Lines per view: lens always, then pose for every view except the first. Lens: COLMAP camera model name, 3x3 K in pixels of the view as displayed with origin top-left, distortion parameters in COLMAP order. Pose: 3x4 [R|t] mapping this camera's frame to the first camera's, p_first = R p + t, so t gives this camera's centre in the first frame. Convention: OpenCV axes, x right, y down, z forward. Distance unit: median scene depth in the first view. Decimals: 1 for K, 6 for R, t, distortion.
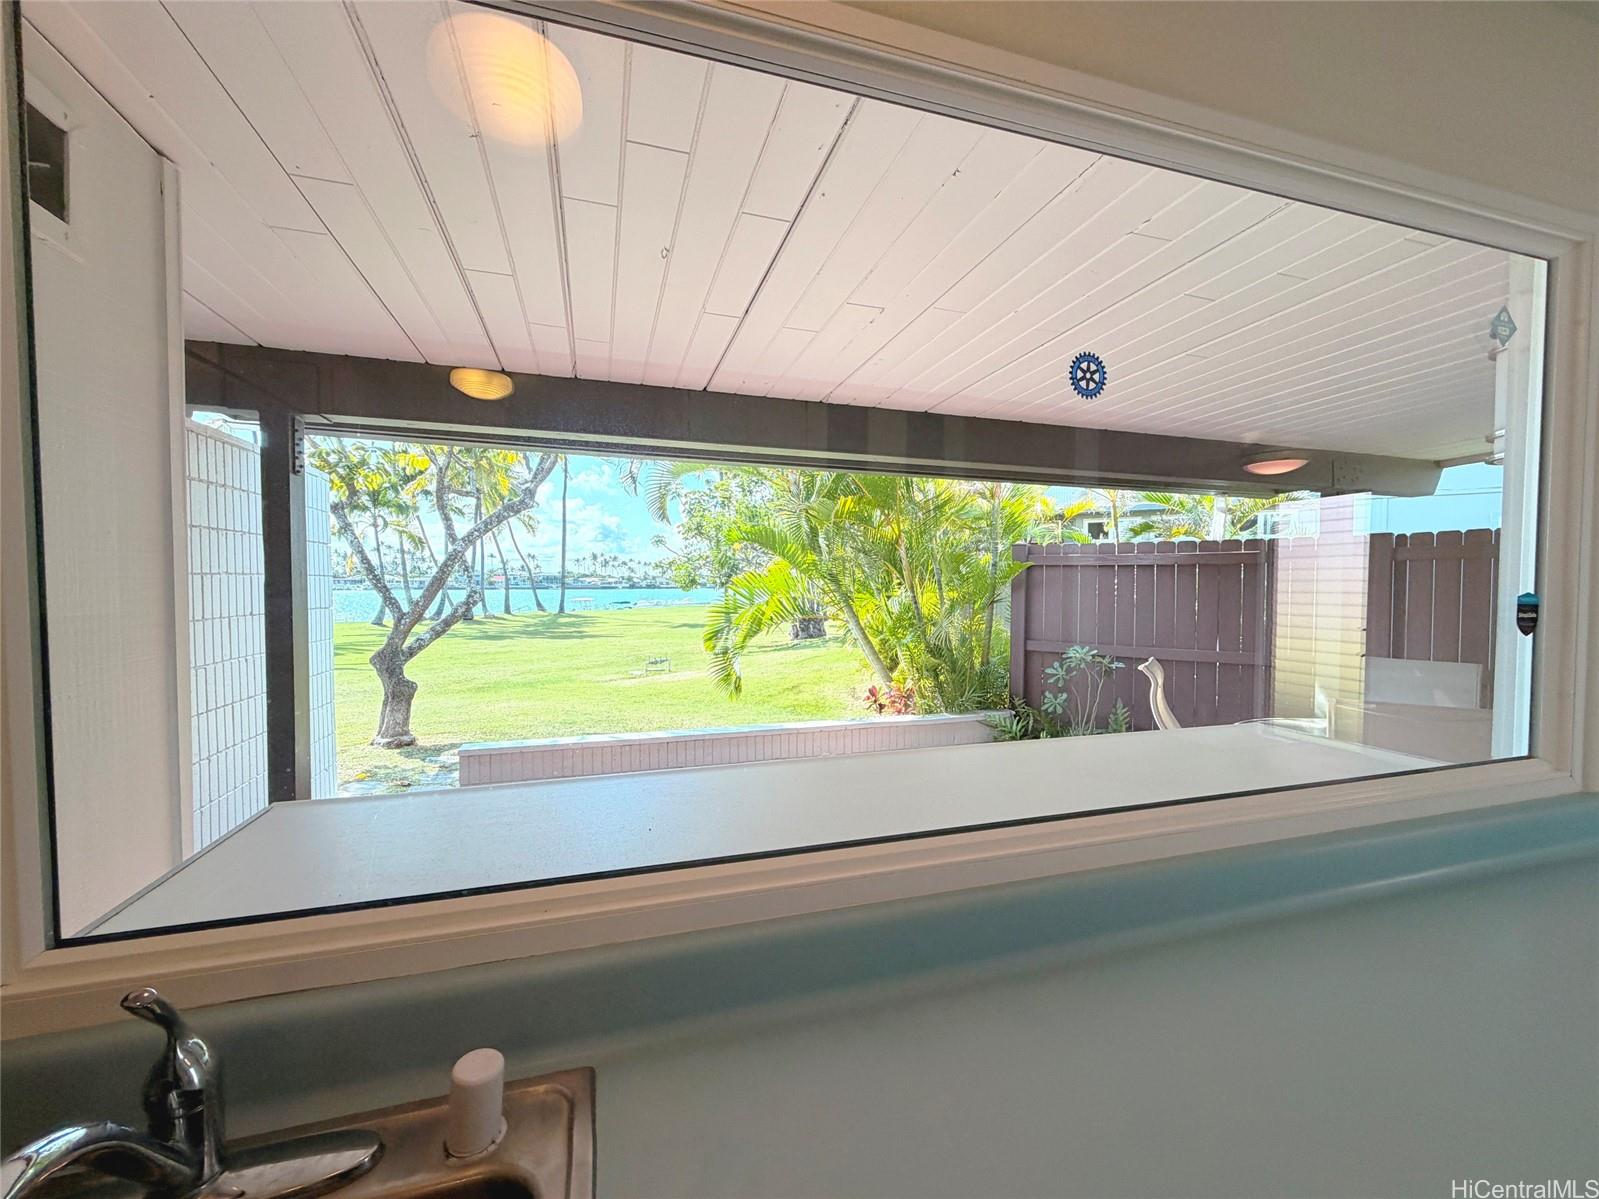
lens RADIAL K [[633.1, 0, 798.6], [0, 633.1, 600.1], [0, 0, 1]] dist [-0.002345, 0.000234]
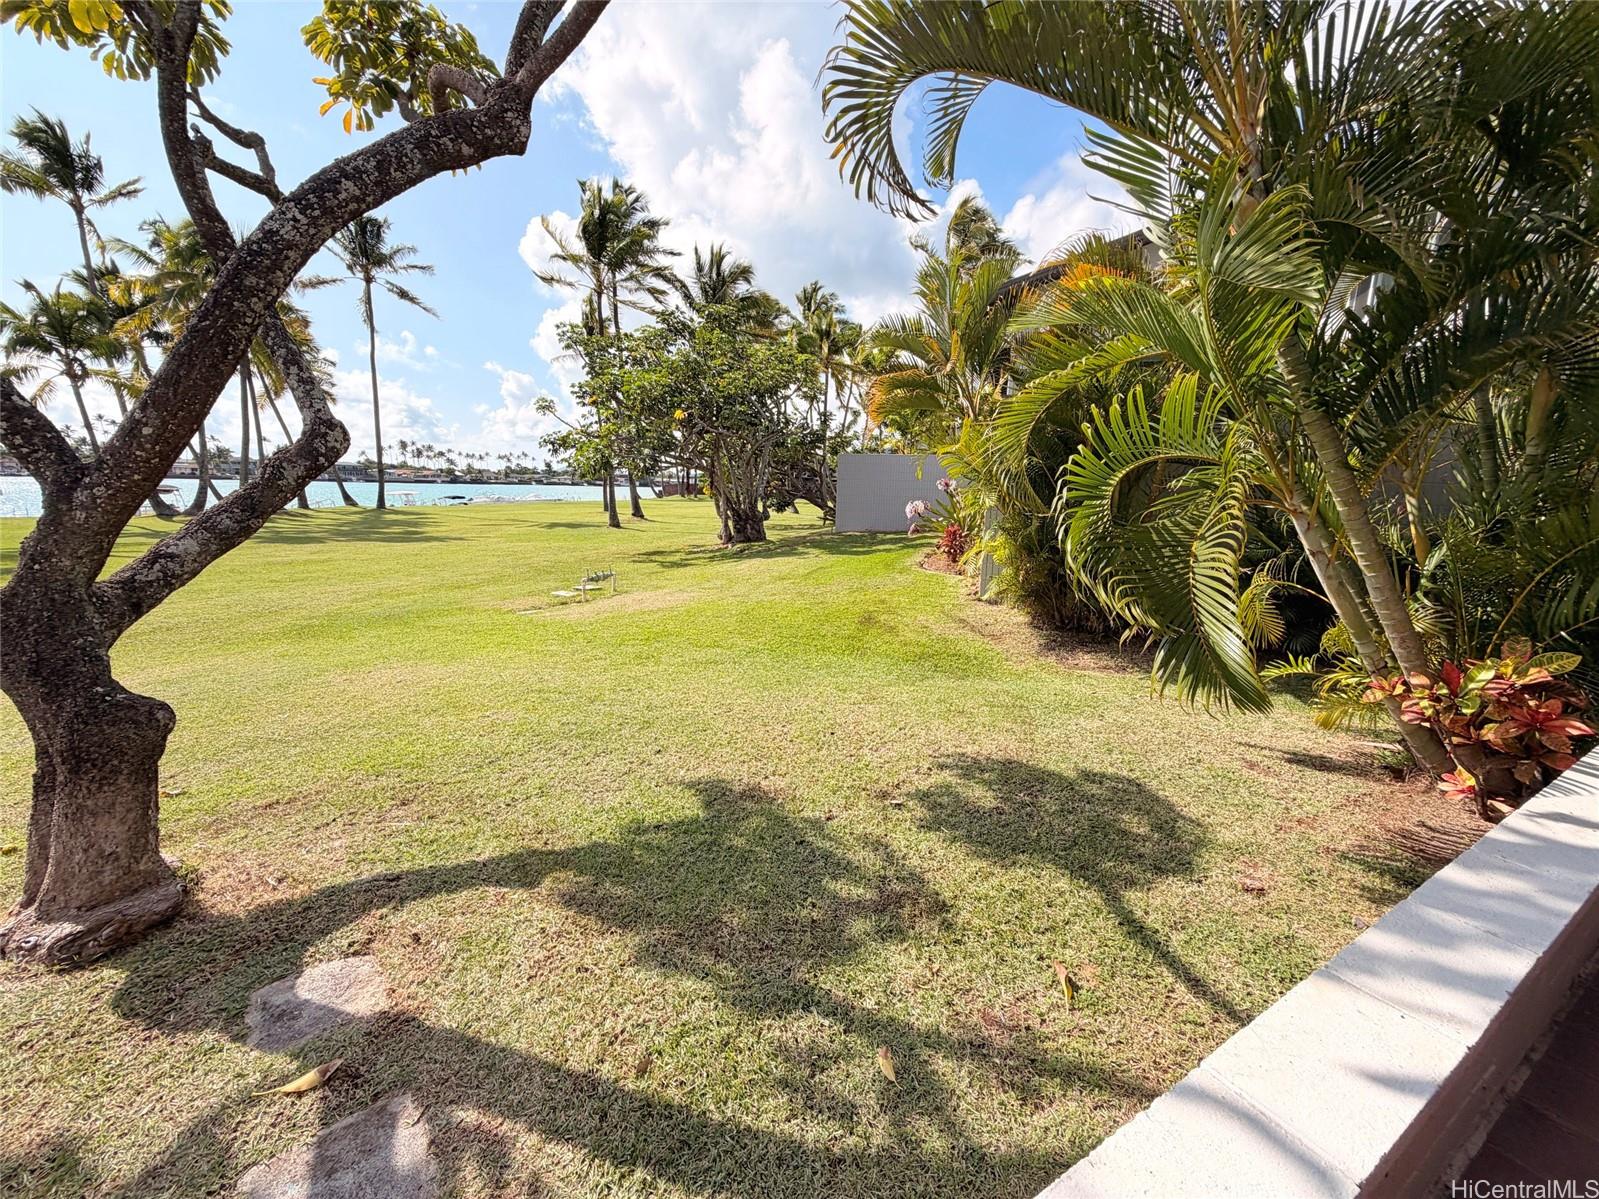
lens RADIAL K [[650.1, 0, 800.7], [0, 650.1, 609.1], [0, 0, 1]] dist [-0.036950, 0.016272]
pose [[0.972725, -0.021157, 0.230993, -0.107395], [-0.017115, 0.986571, 0.162436, 0.009346], [-0.231327, -0.161960, 0.959300, 0.182765]]
